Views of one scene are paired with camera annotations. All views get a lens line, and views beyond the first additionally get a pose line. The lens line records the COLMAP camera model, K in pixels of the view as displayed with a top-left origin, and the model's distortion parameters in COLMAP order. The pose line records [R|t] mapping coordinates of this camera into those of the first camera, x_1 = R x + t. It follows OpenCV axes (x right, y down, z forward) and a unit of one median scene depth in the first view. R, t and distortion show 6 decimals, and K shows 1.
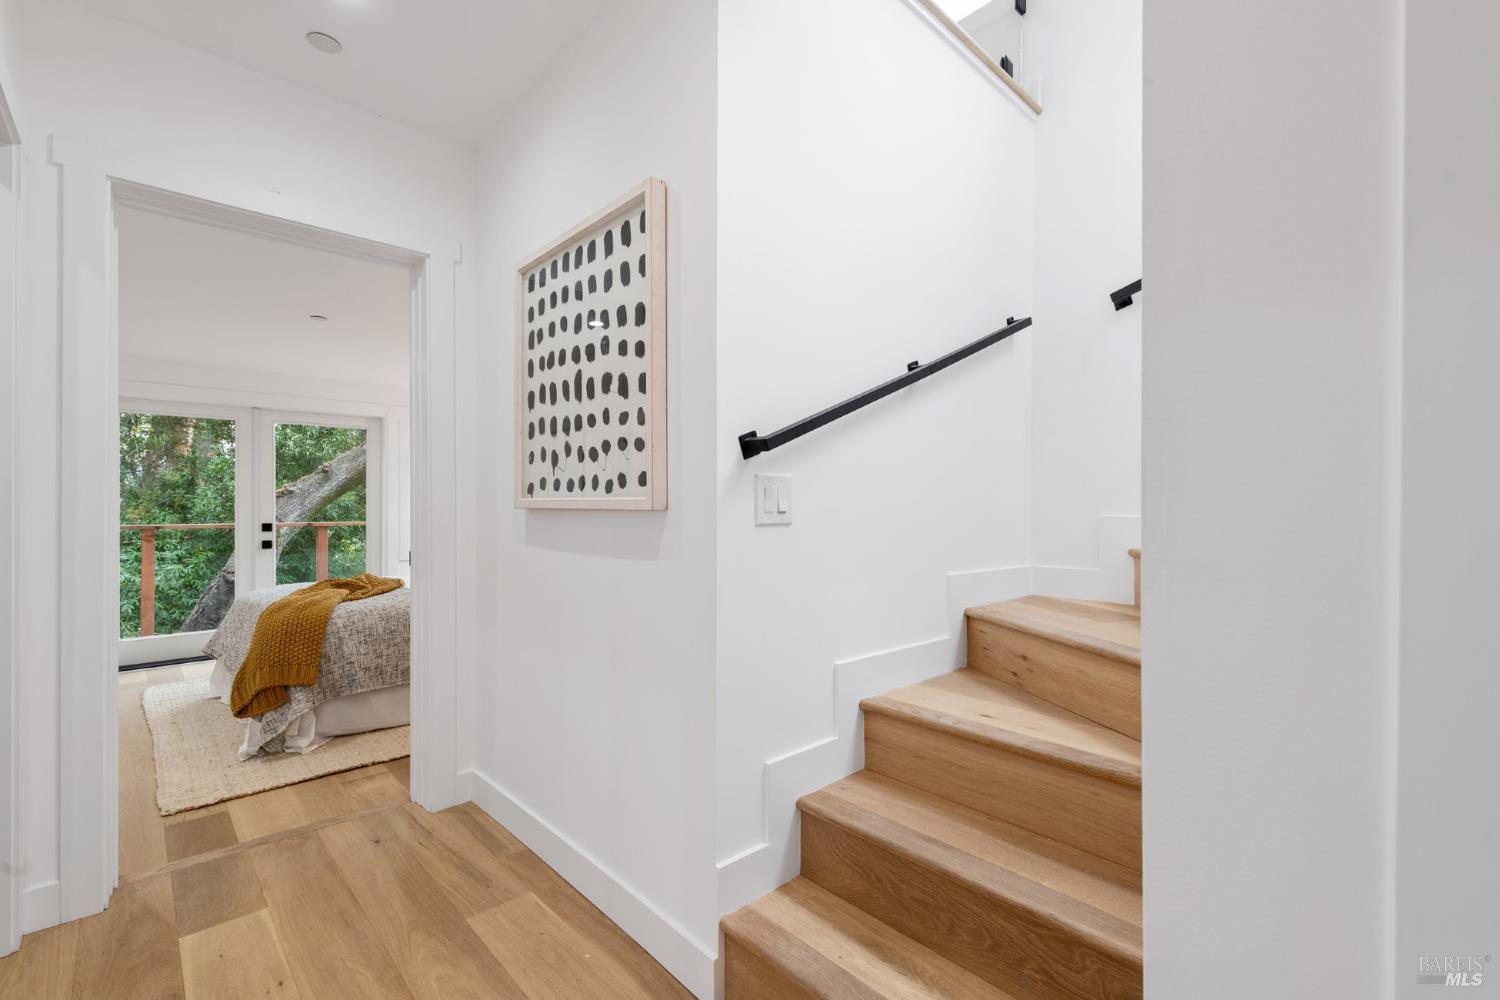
lens RADIAL K [[676.1, 0, 756.2], [0, 676.1, 504.2], [0, 0, 1]] dist [0.004162, -0.000209]
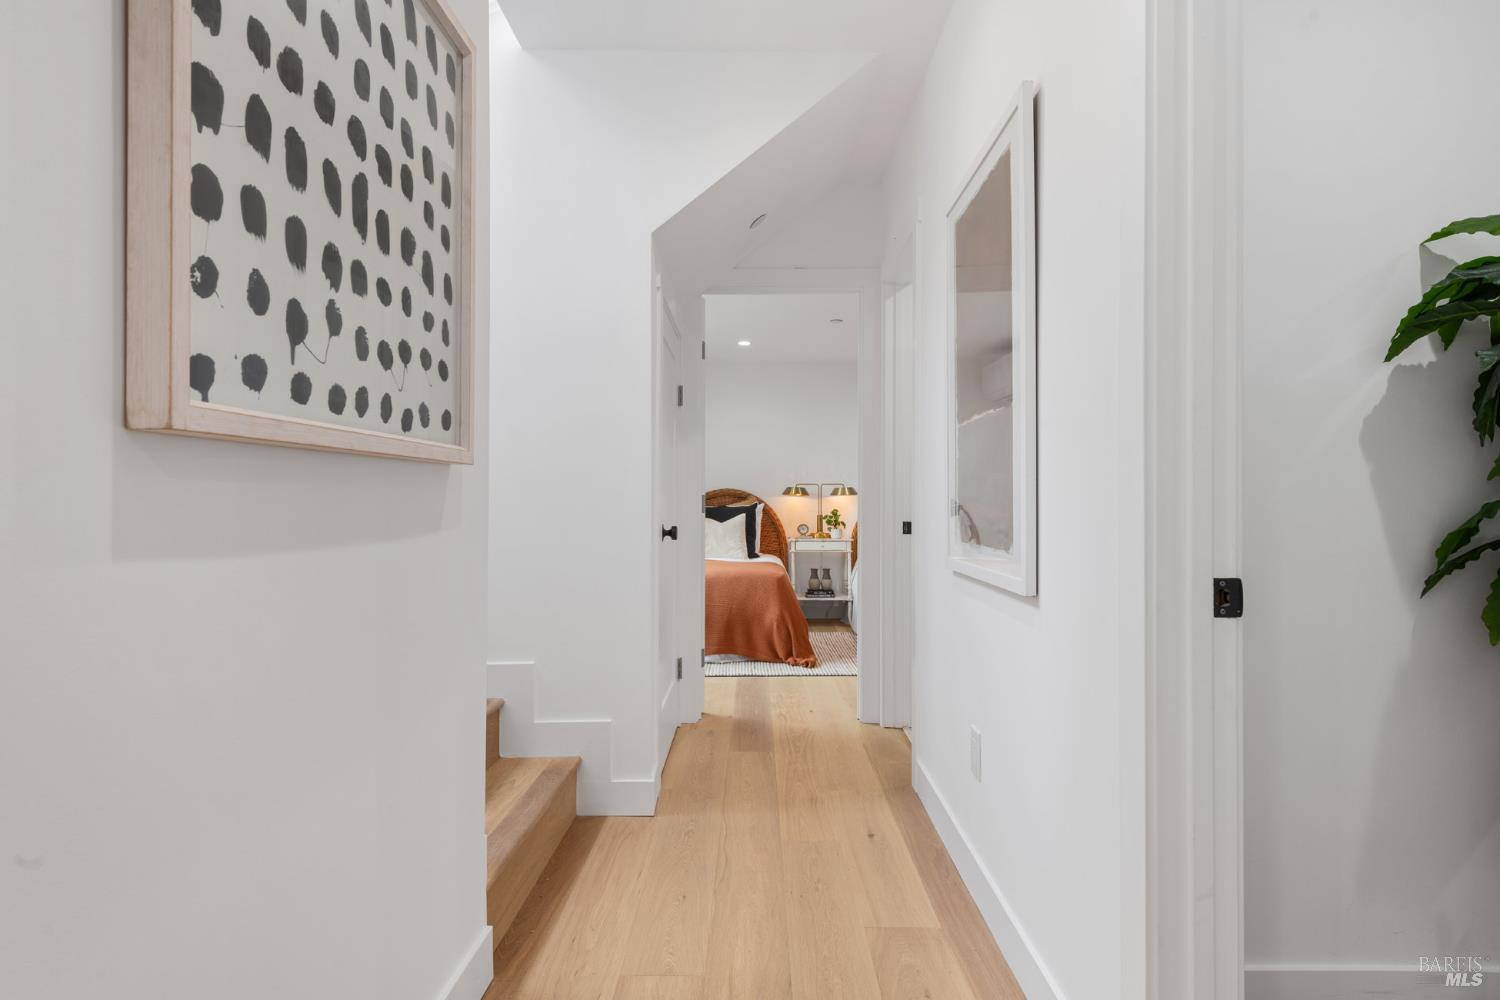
lens RADIAL K [[811.2, 0, 751.5], [0, 811.2, 500.9], [0, 0, 1]] dist [-0.002335, -0.000375]
pose [[-0.729950, -0.007253, 0.683462, -0.839473], [-0.006513, 0.999972, 0.003657, 0.037107], [-0.683469, -0.001782, -0.729977, 1.178028]]
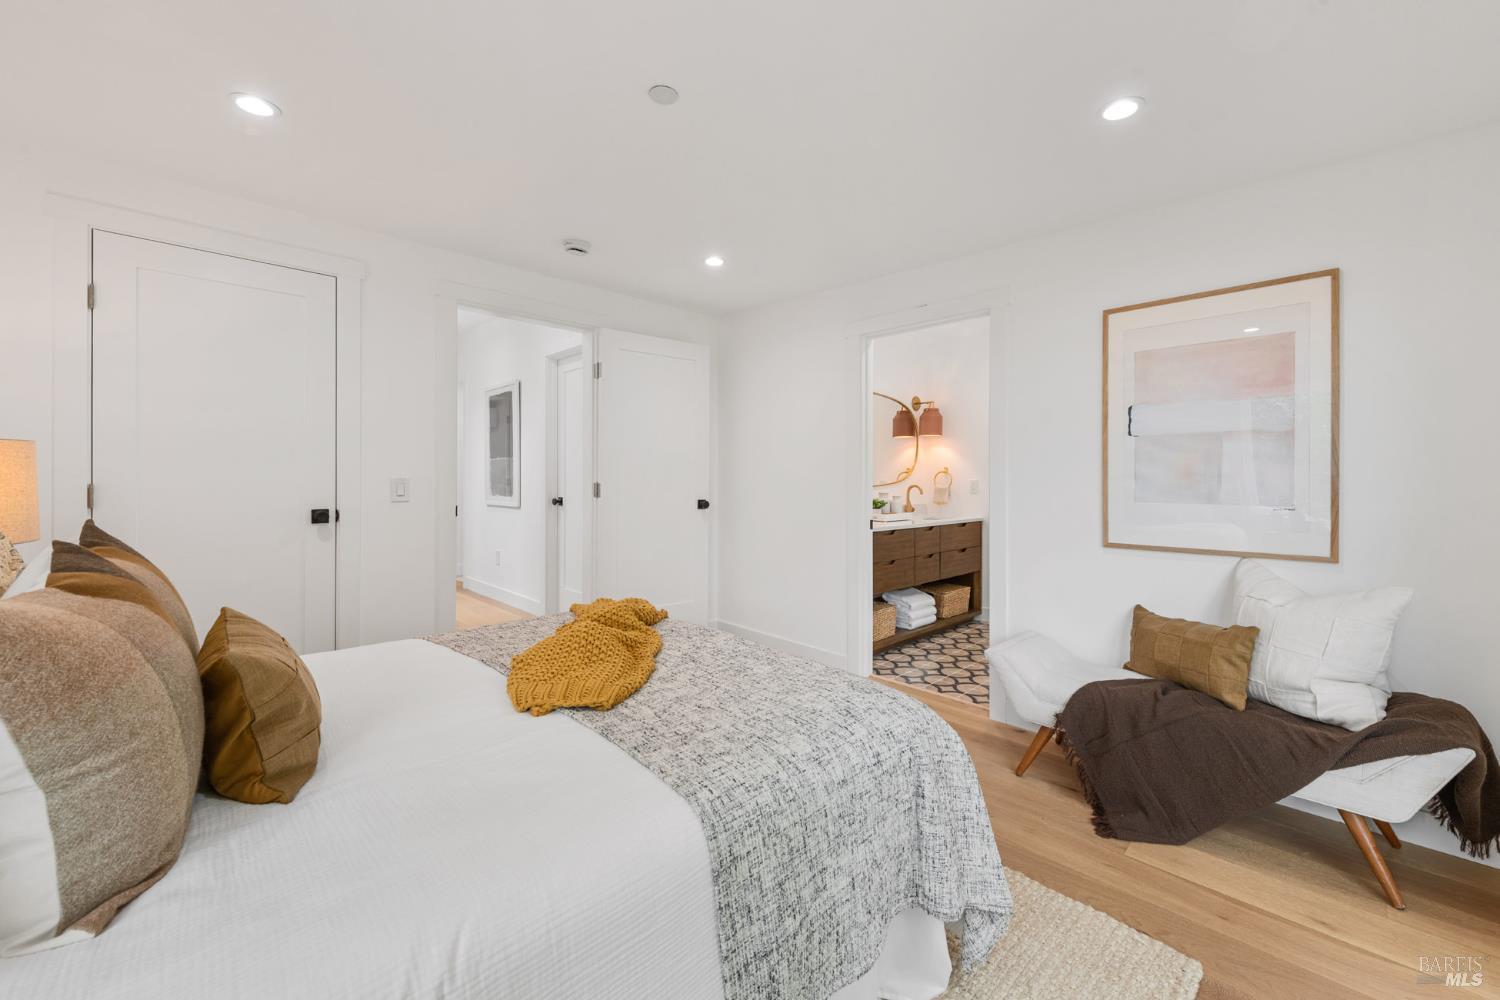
lens RADIAL K [[603.0, 0, 752.6], [0, 603.0, 480.5], [0, 0, 1]] dist [0.009880, -0.002676]
pose [[-0.999057, -0.012914, -0.041451, -1.334802], [-0.012861, 0.999916, -0.001548, 0.018037], [0.041468, -0.001013, -0.999139, 2.879806]]
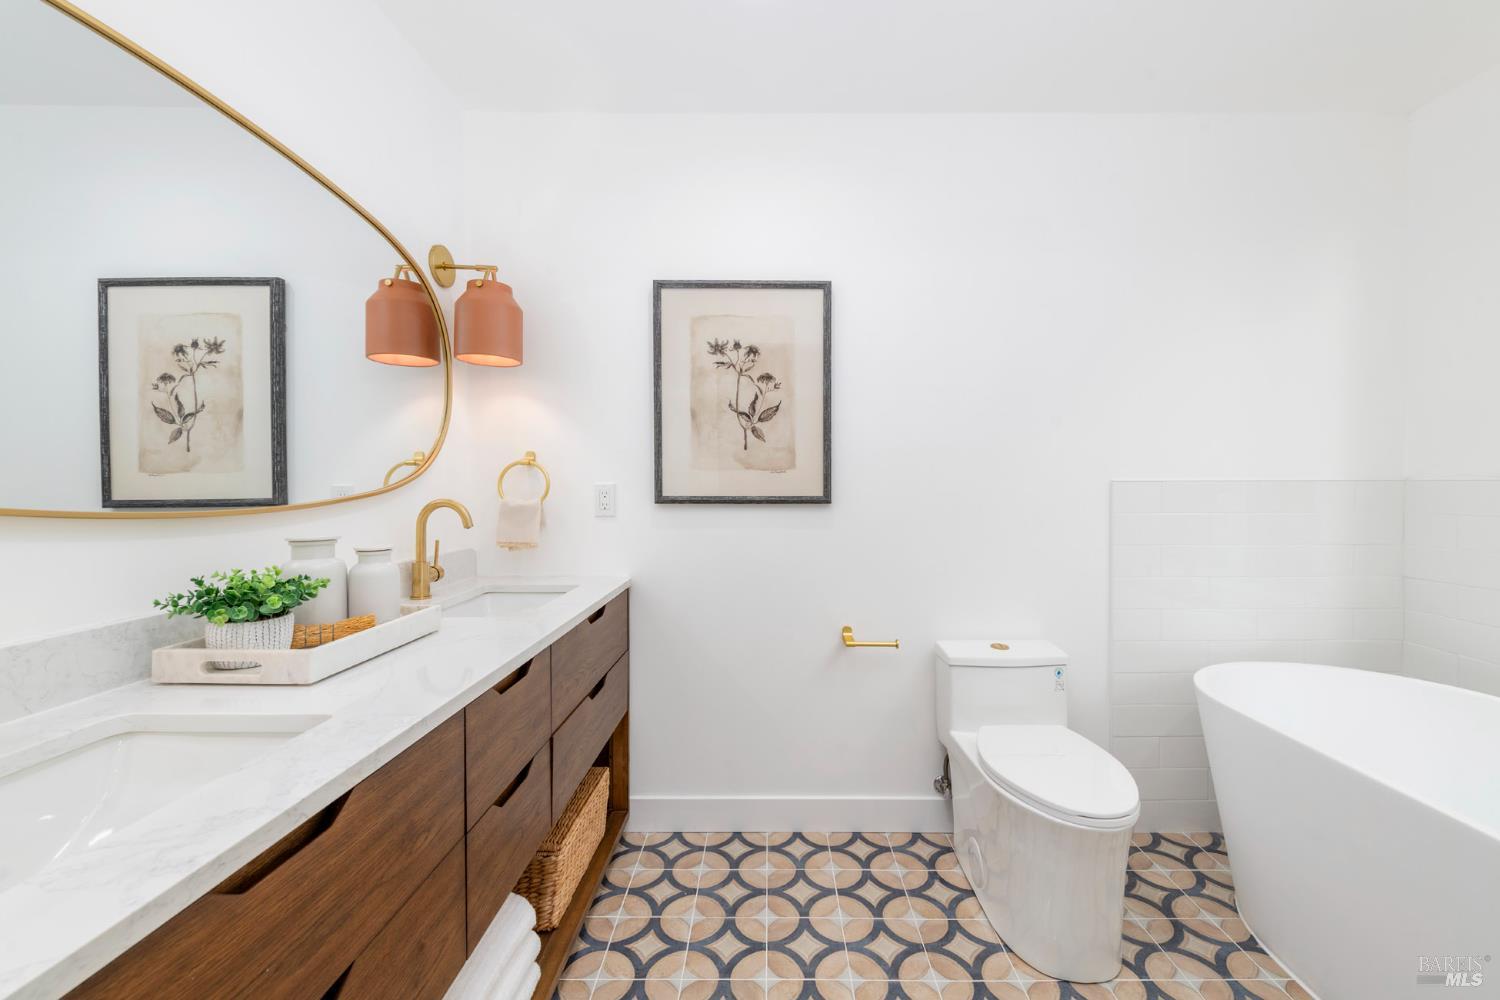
lens RADIAL K [[603.0, 0, 760.3], [0, 603.0, 486.8], [0, 0, 1]] dist [0.009880, -0.002676]
pose [[-0.686030, -0.000988, -0.727572, -1.807227], [0.001581, 0.999995, -0.002848, 0.008222], [0.727571, -0.003104, -0.686025, 1.285628]]
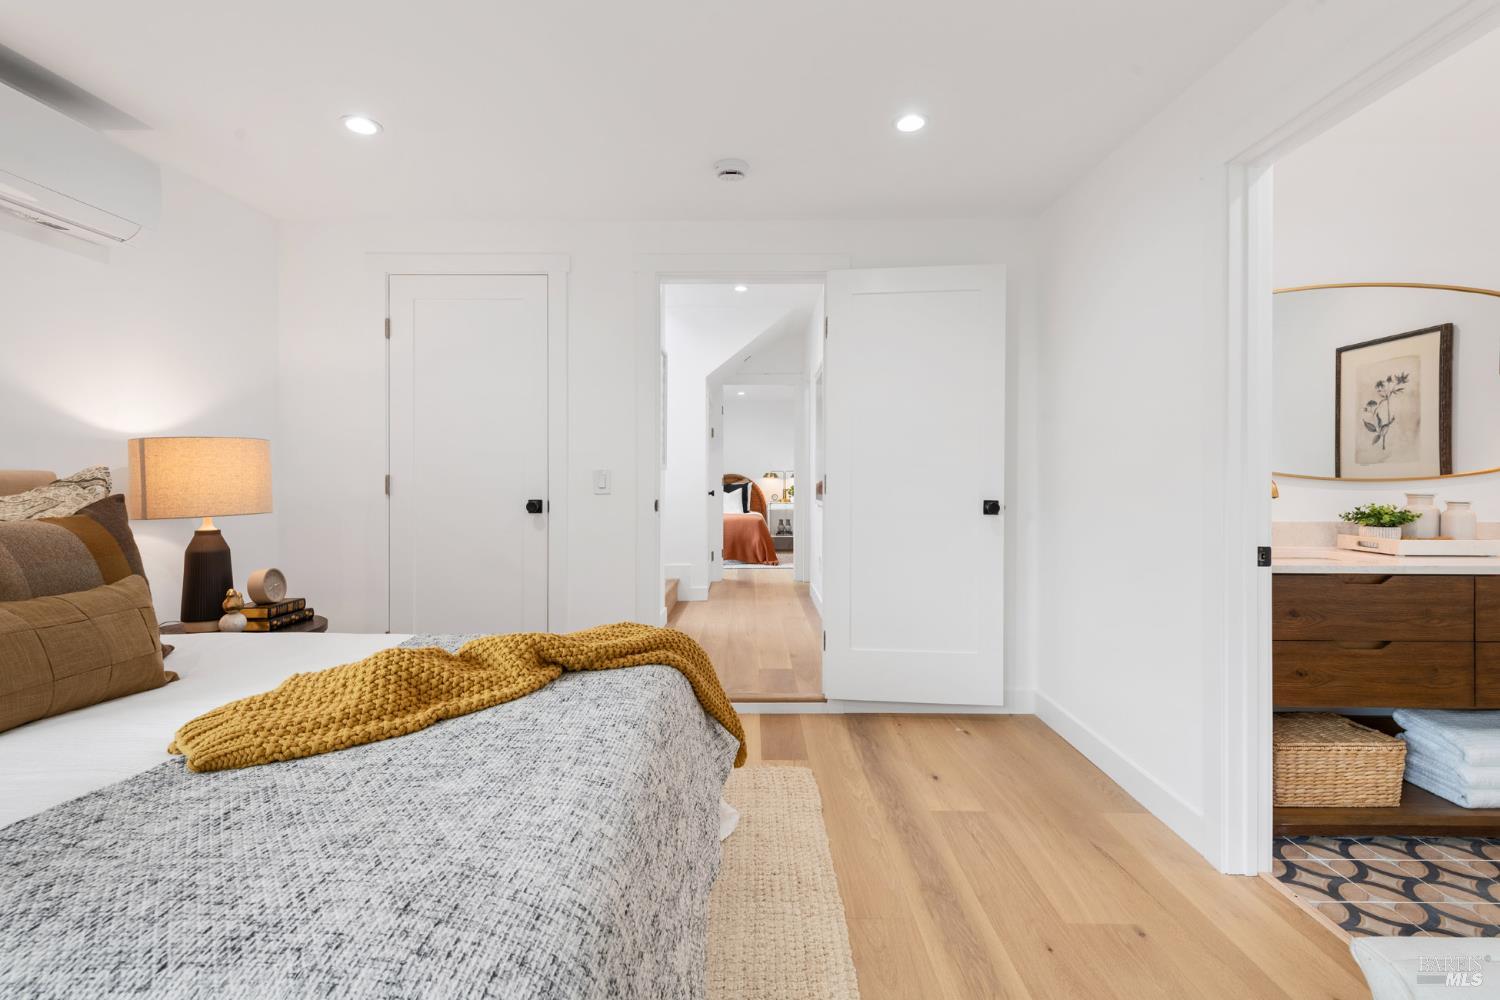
lens RADIAL K [[676.1, 0, 747.3], [0, 676.1, 488.3], [0, 0, 1]] dist [0.004162, -0.000209]
pose [[-0.731946, -0.016578, 0.681161, -1.880161], [-0.011058, 0.999861, 0.012451, 0.042252], [-0.681273, 0.001581, -0.732027, 2.291309]]
